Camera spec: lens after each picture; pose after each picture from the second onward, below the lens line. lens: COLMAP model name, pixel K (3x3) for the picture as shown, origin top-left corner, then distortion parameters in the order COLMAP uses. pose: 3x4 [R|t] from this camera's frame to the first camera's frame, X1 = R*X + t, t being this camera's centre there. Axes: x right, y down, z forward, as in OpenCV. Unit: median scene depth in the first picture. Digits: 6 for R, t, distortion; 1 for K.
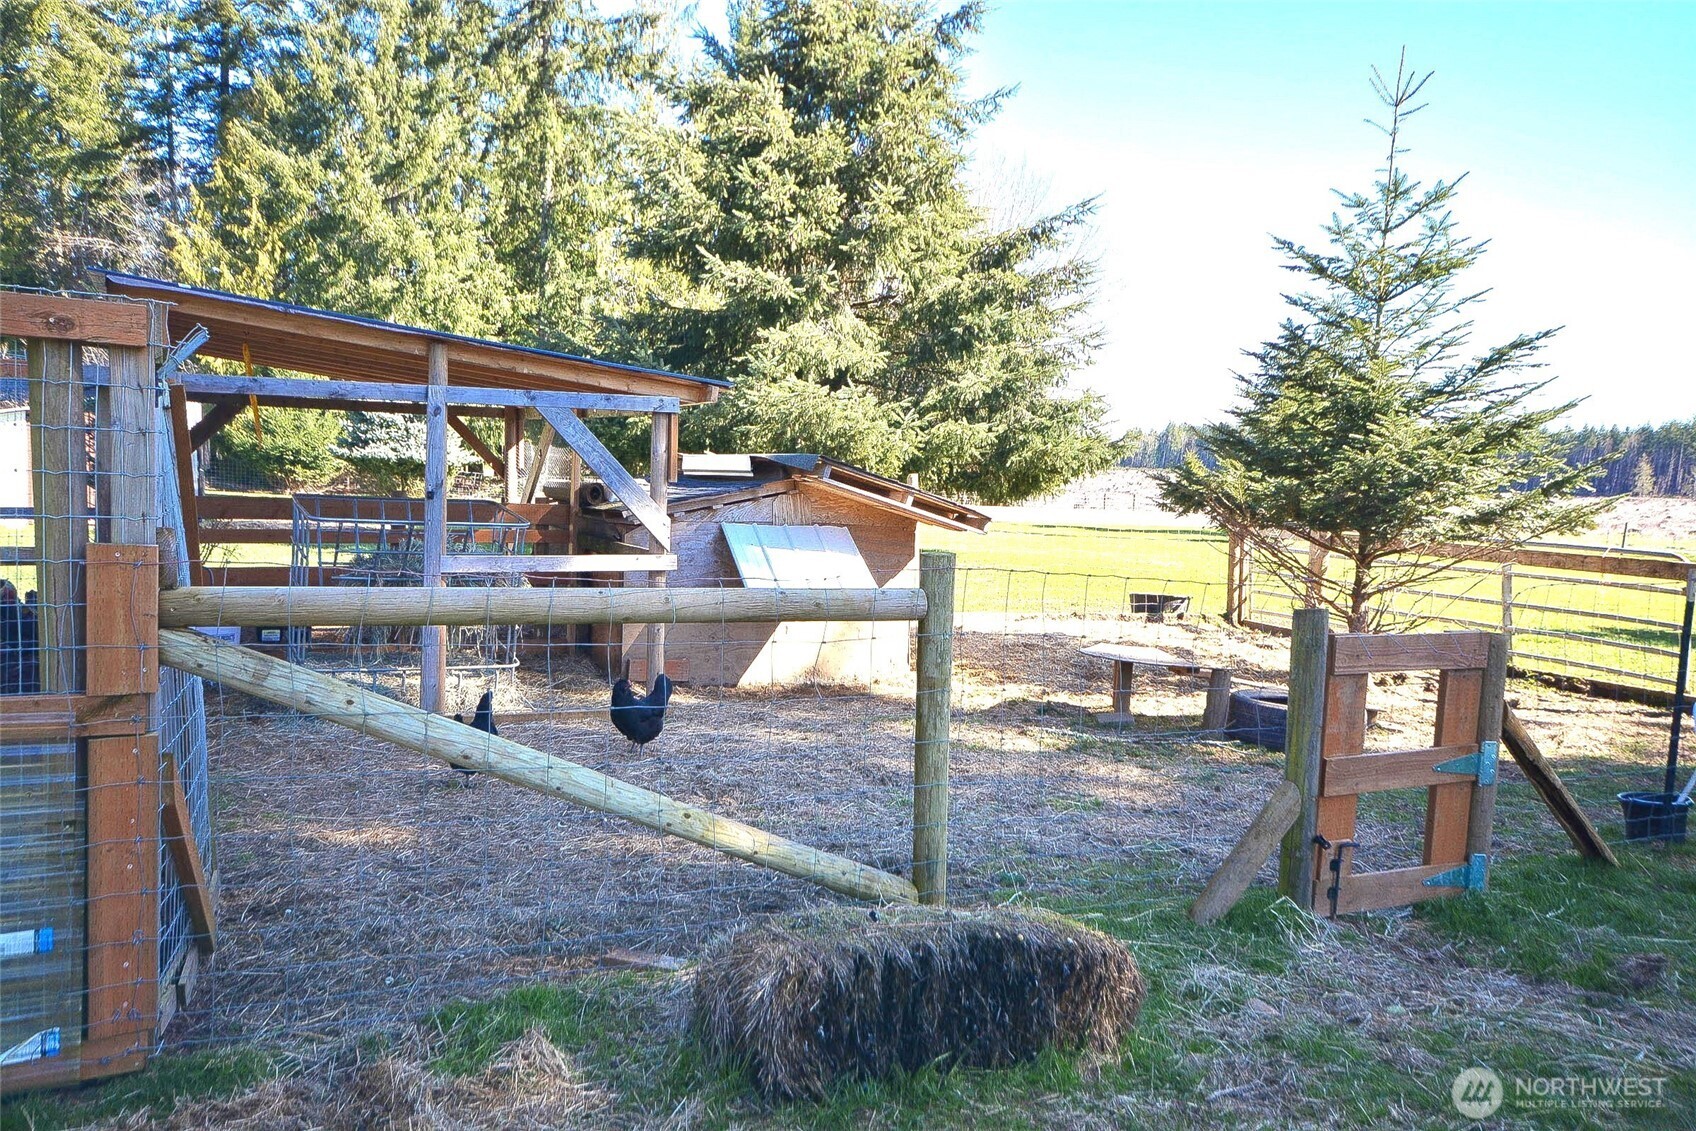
lens RADIAL K [[1282.0, 0, 848.0], [0, 1282.0, 565.5], [0, 0, 1]] dist [0.039206, -0.001625]
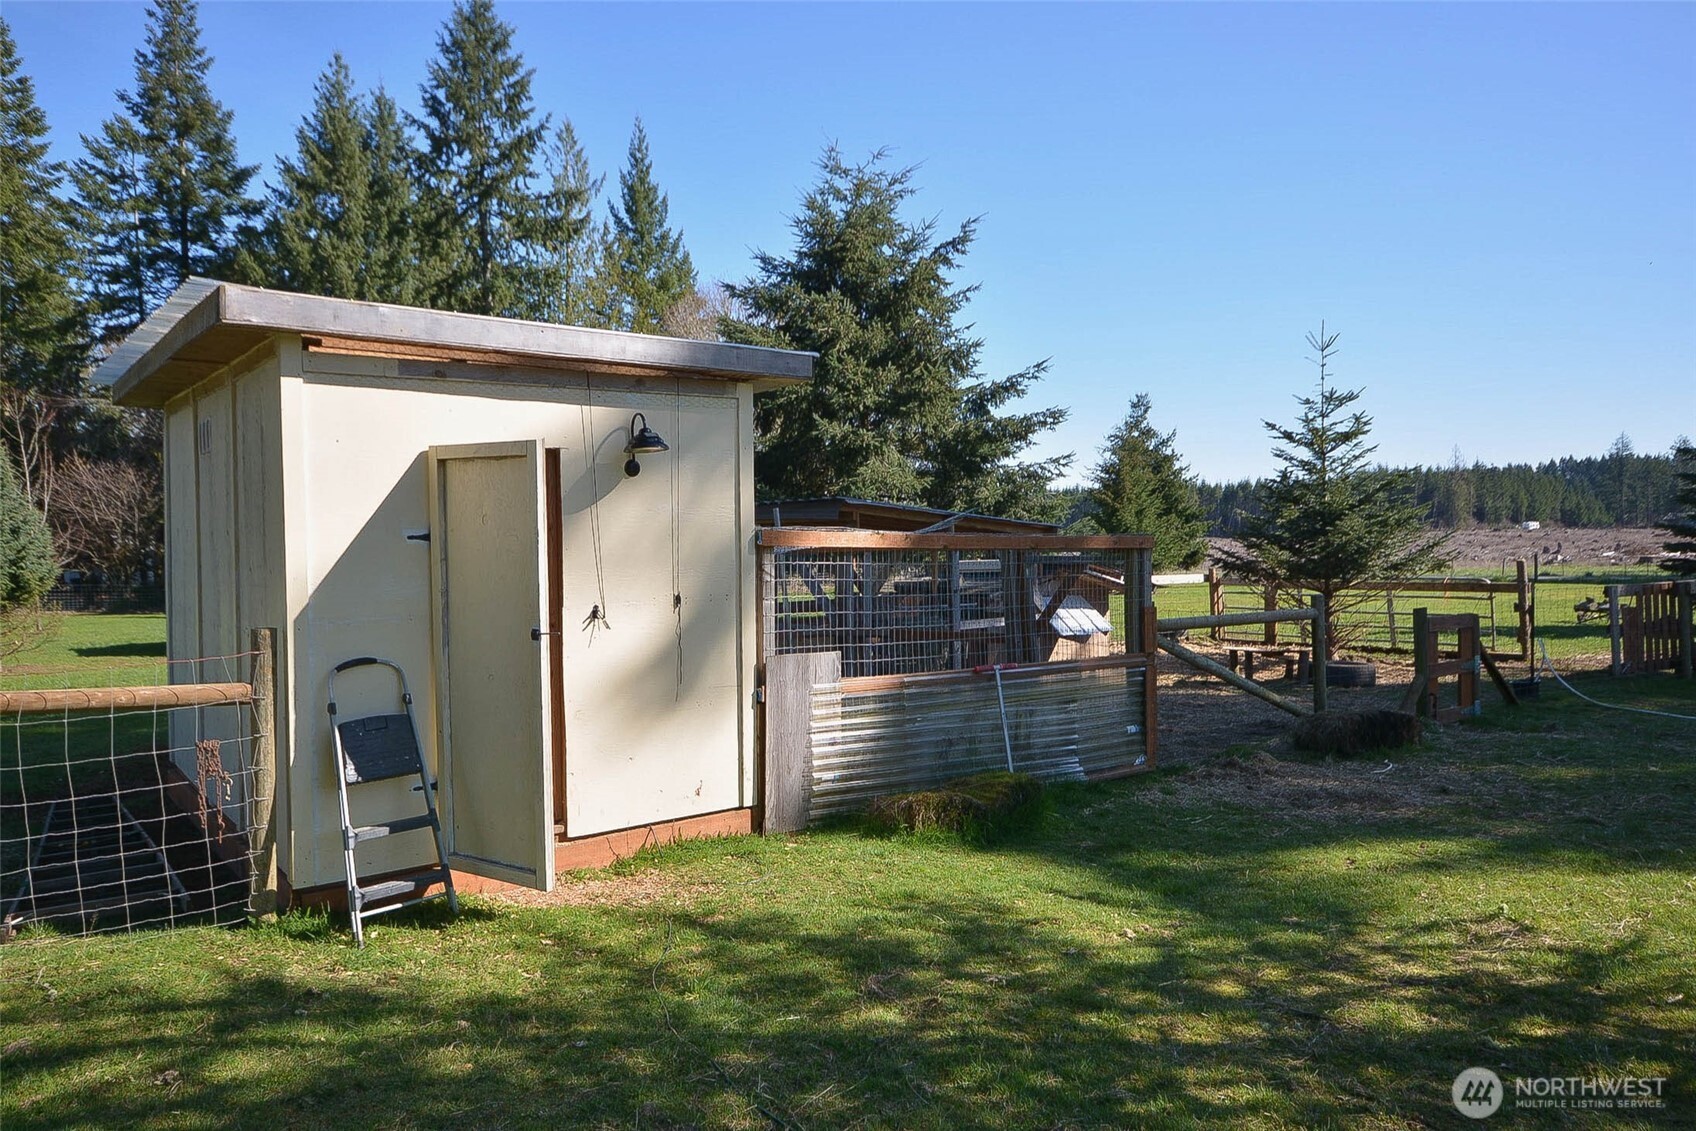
lens RADIAL K [[1192.4, 0, 847.3], [0, 1192.4, 564.4], [0, 0, 1]] dist [-0.000312, 0.028097]
pose [[0.985343, -0.068061, 0.156417, -0.265965], [0.077515, 0.995465, -0.055149, -0.002500], [-0.151954, 0.066465, 0.986150, -0.282179]]
